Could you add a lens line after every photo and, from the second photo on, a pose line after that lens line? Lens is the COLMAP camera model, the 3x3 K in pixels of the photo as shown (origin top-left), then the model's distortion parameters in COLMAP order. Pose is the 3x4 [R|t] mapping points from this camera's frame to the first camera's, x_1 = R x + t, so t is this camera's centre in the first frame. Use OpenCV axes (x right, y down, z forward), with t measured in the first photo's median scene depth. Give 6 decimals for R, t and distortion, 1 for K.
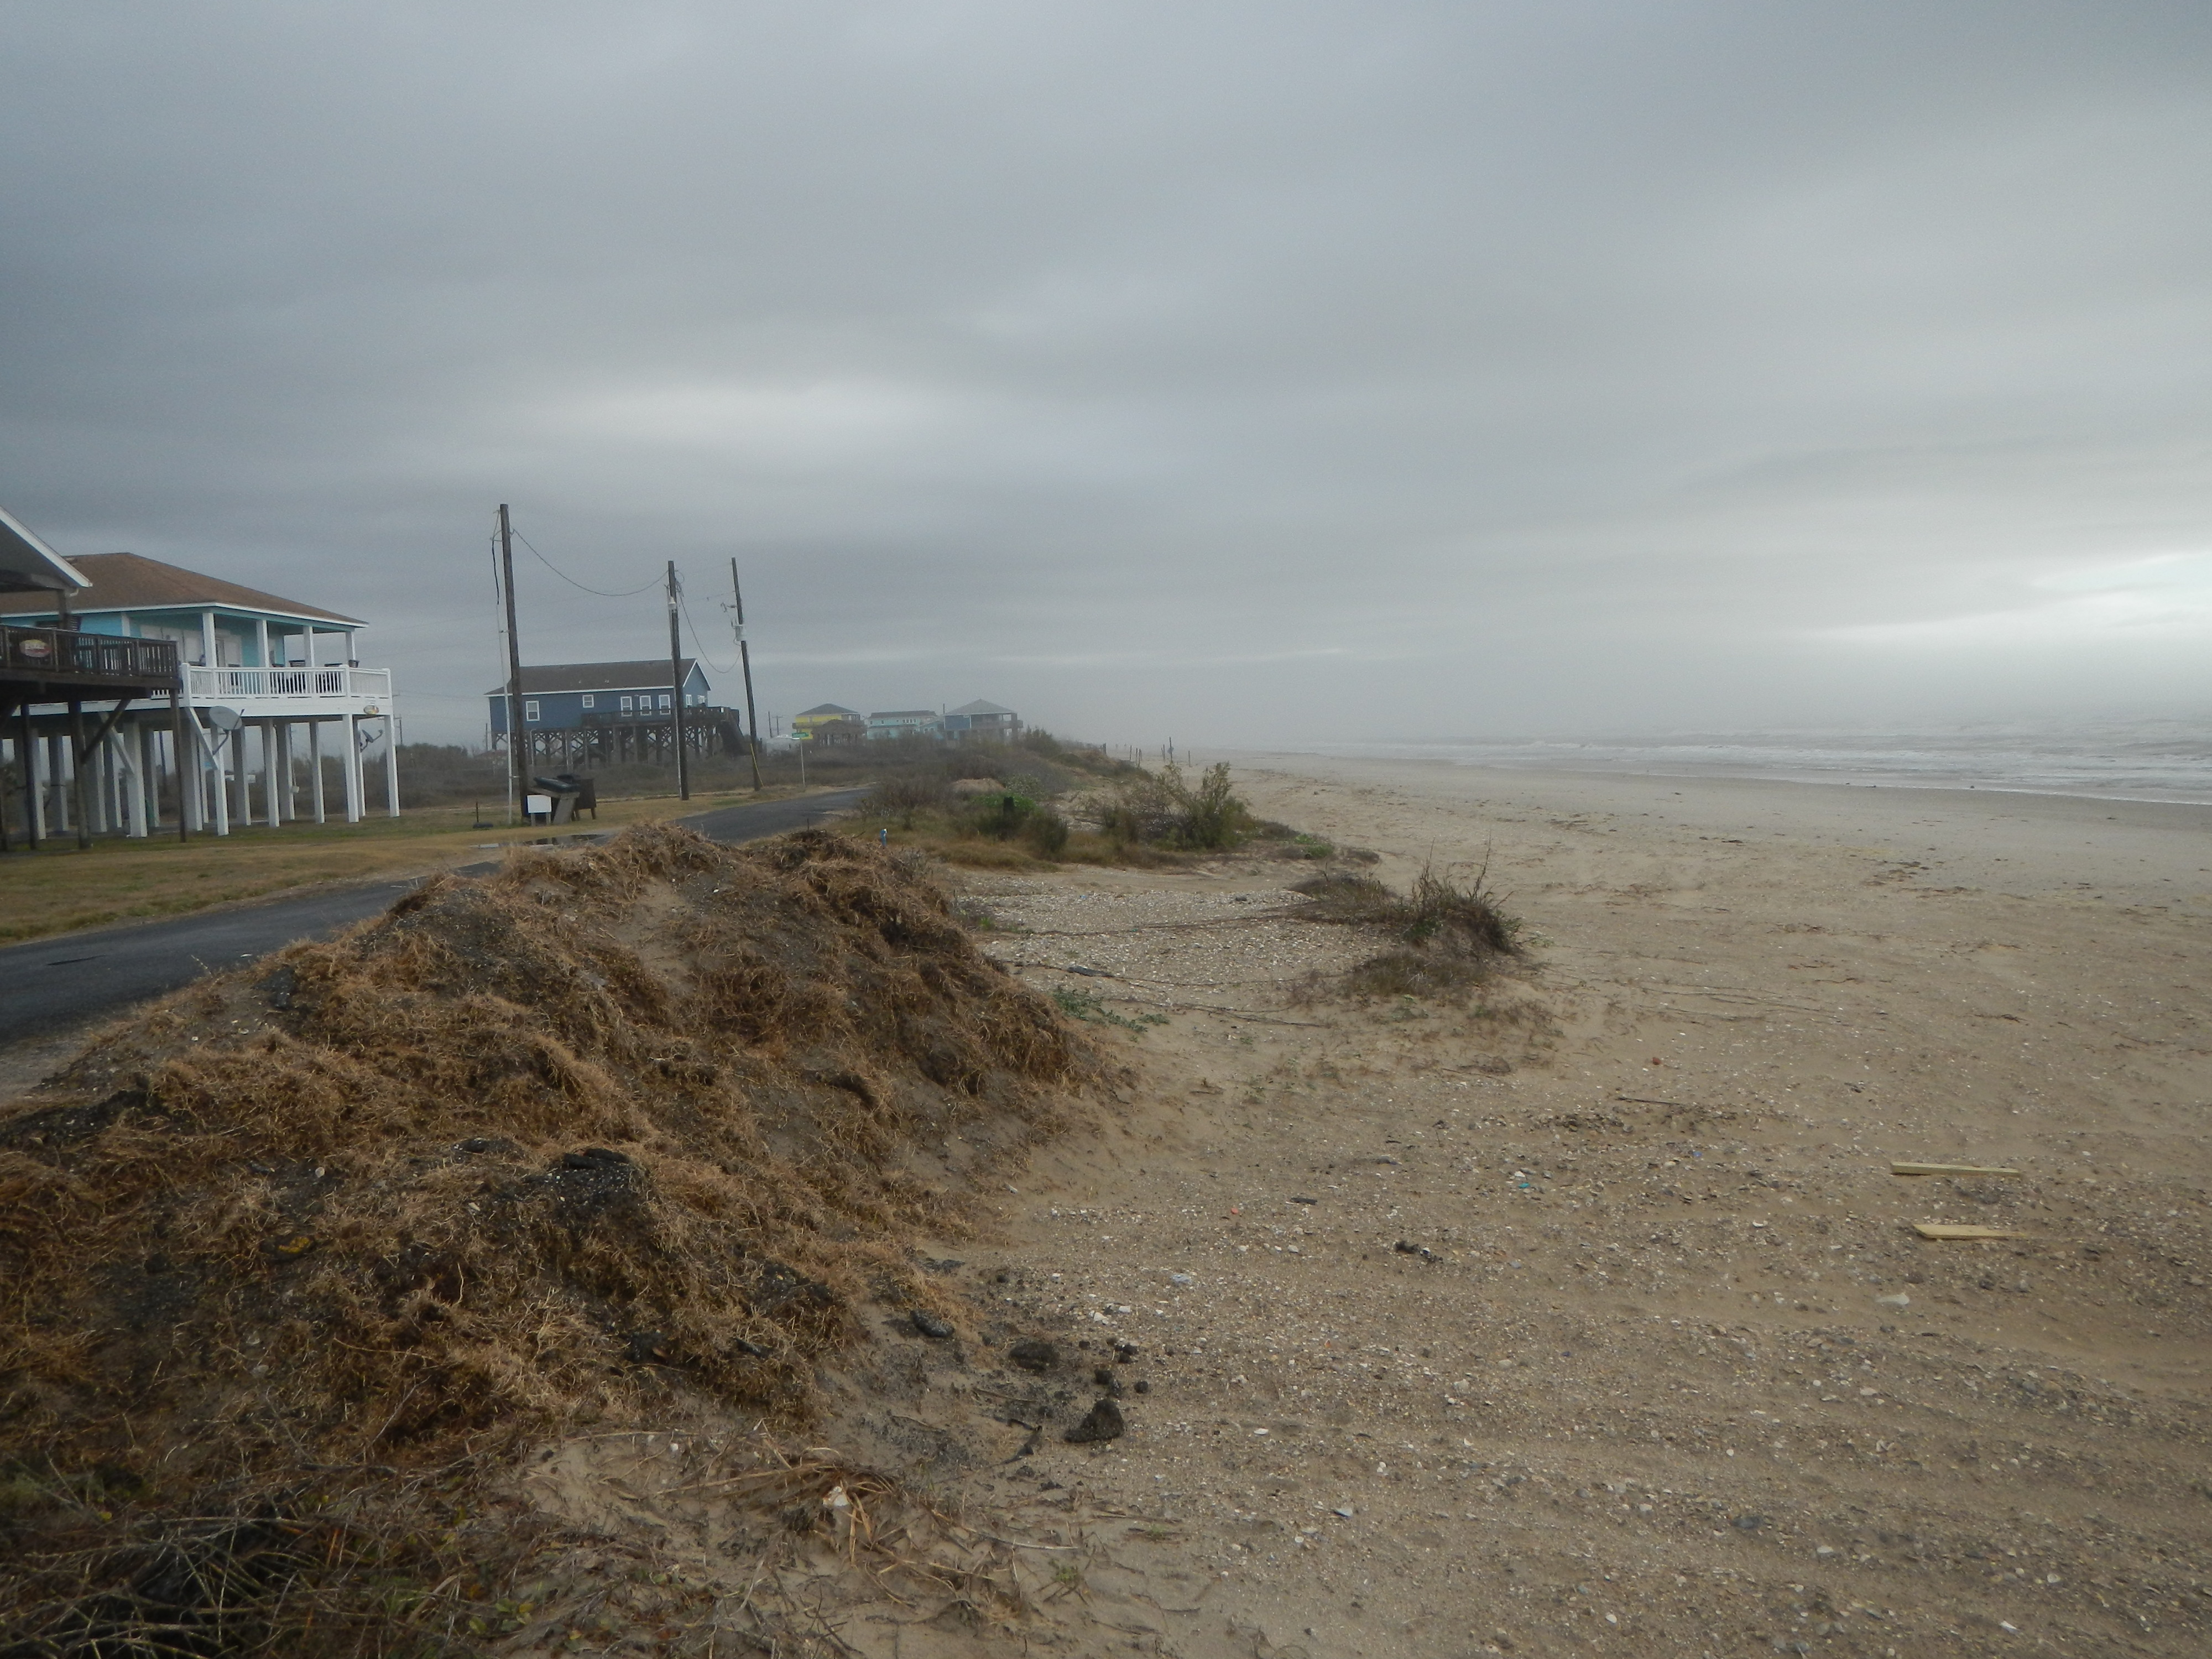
lens RADIAL K [[1794.8, 0, 1075.3], [0, 1794.8, 826.7], [0, 0, 1]] dist [-0.000707, -0.006612]
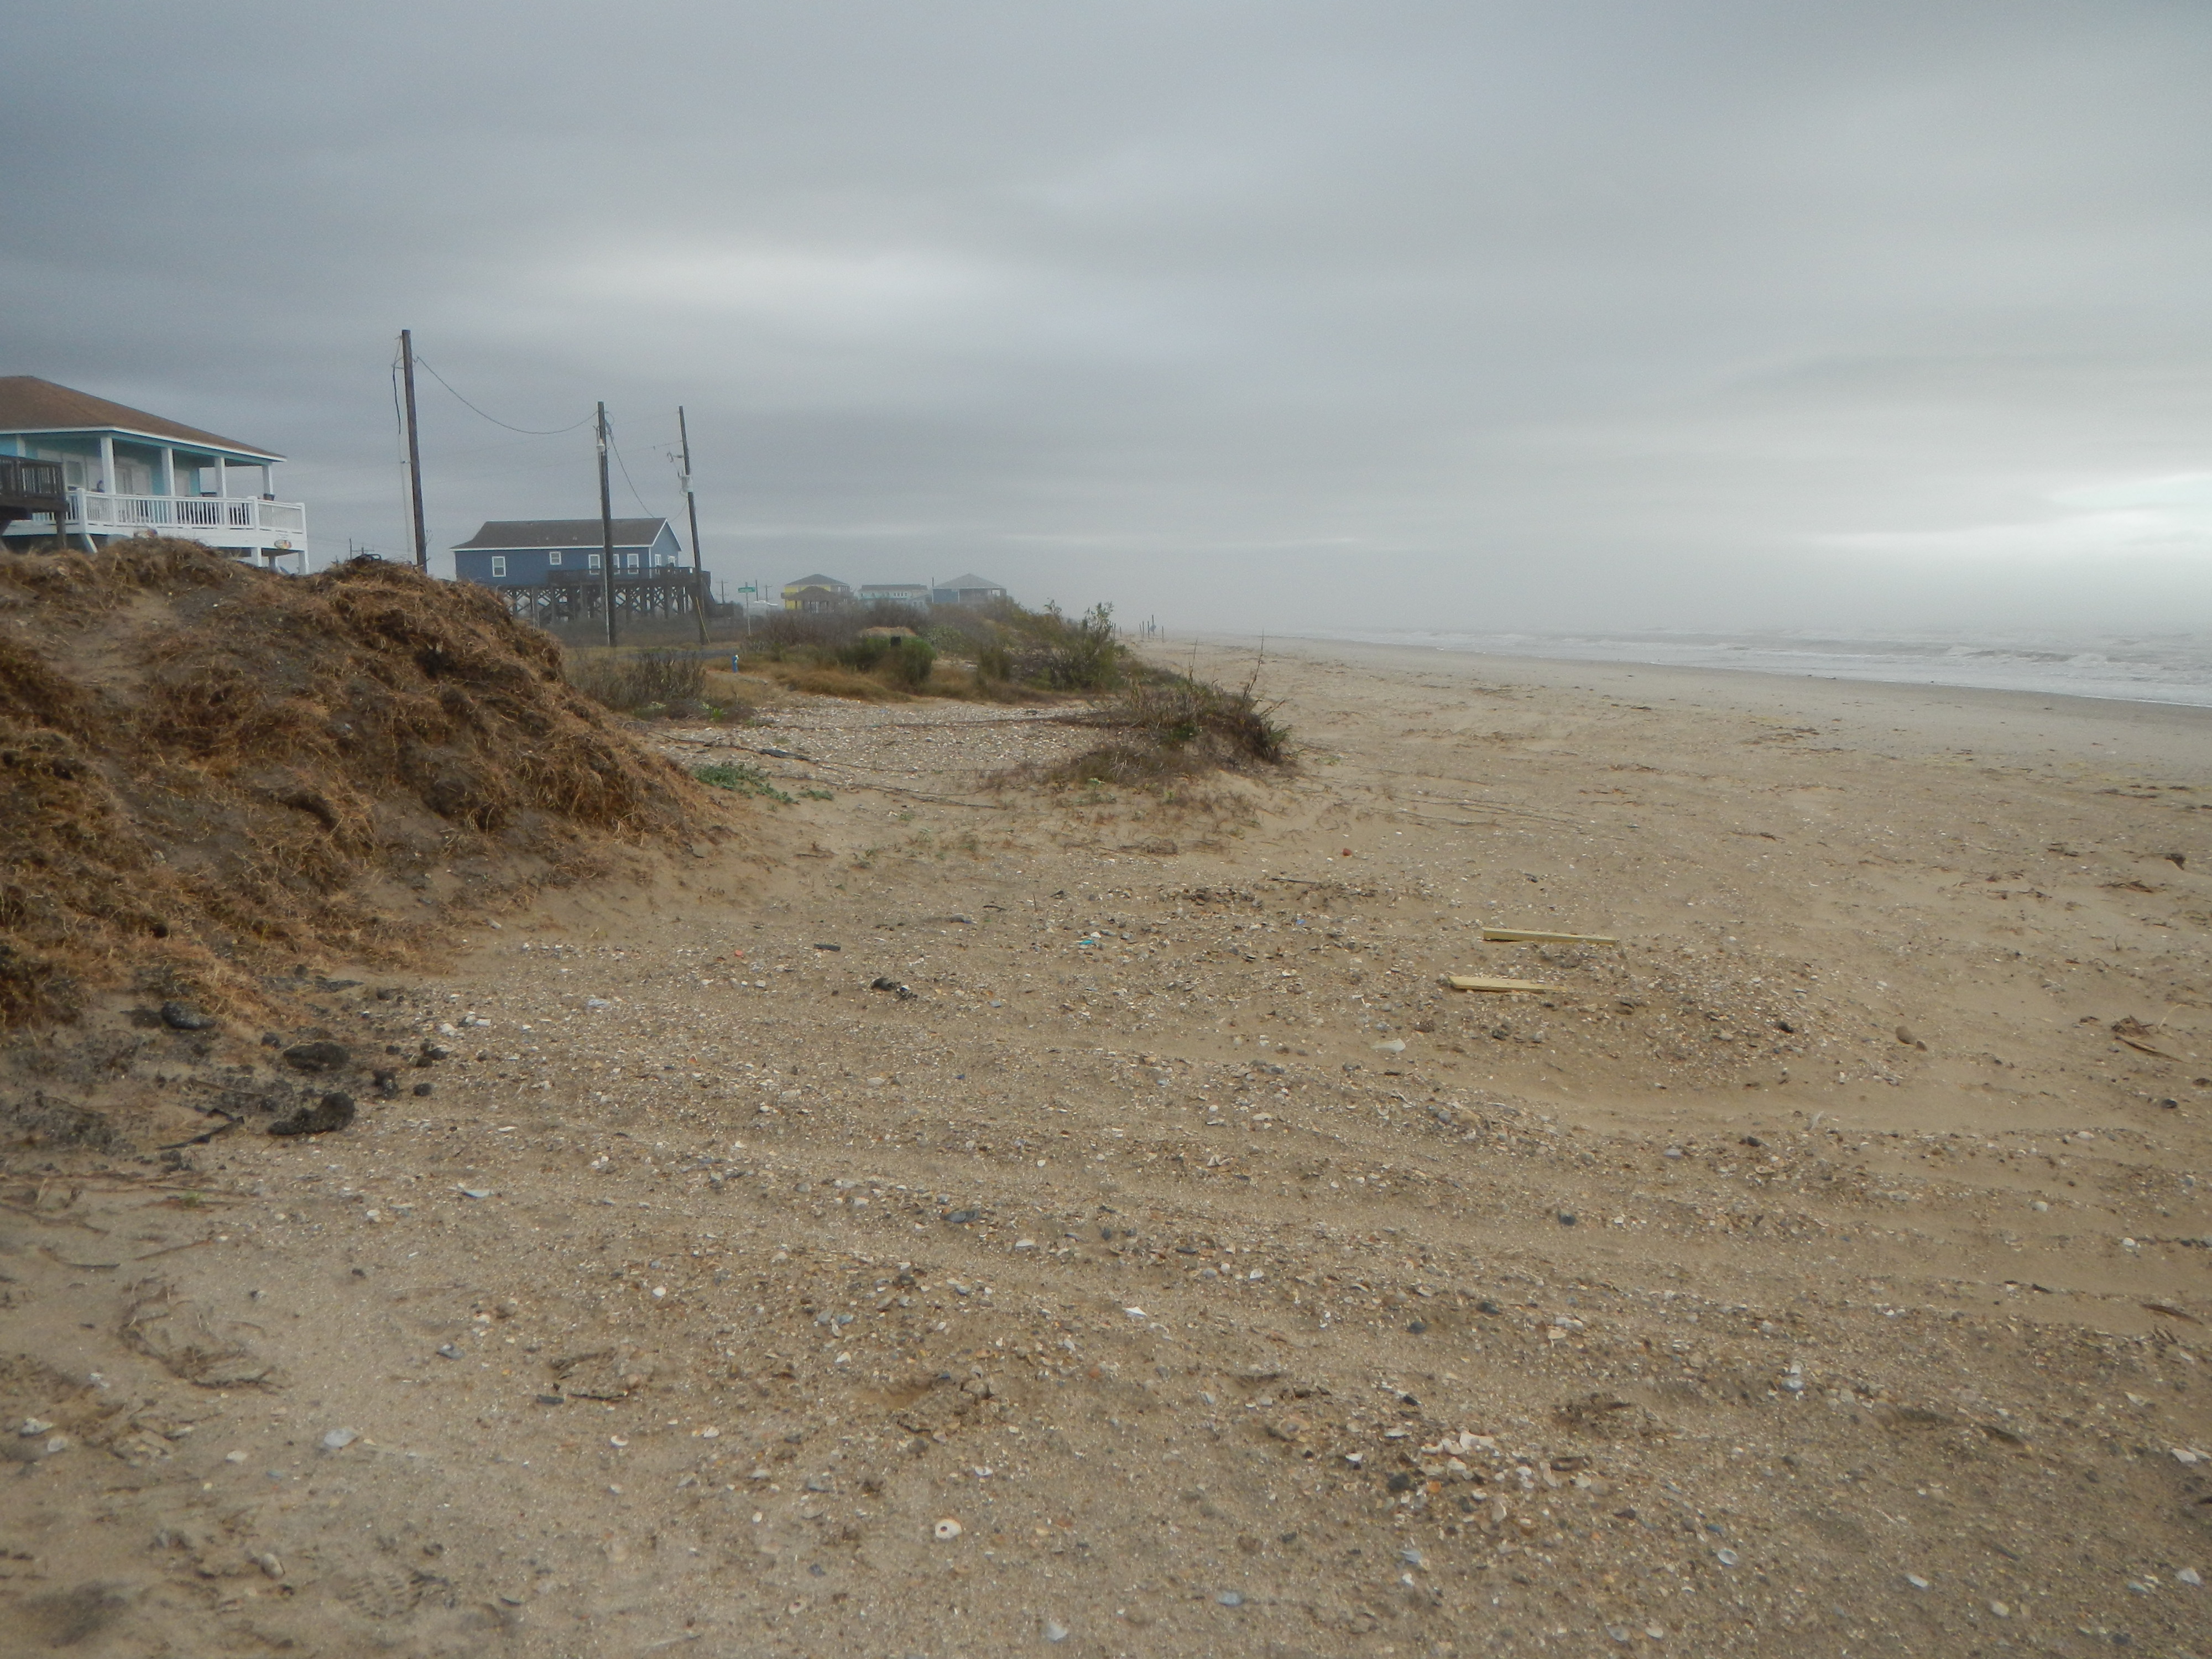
lens RADIAL K [[1779.4, 0, 1110.9], [0, 1779.4, 802.2], [0, 0, 1]] dist [0.031974, -0.003663]
pose [[0.999559, 0.022772, 0.019058, 0.246121], [-0.023733, 0.998374, 0.051830, 0.079605], [-0.017846, -0.052260, 0.998474, 0.078852]]
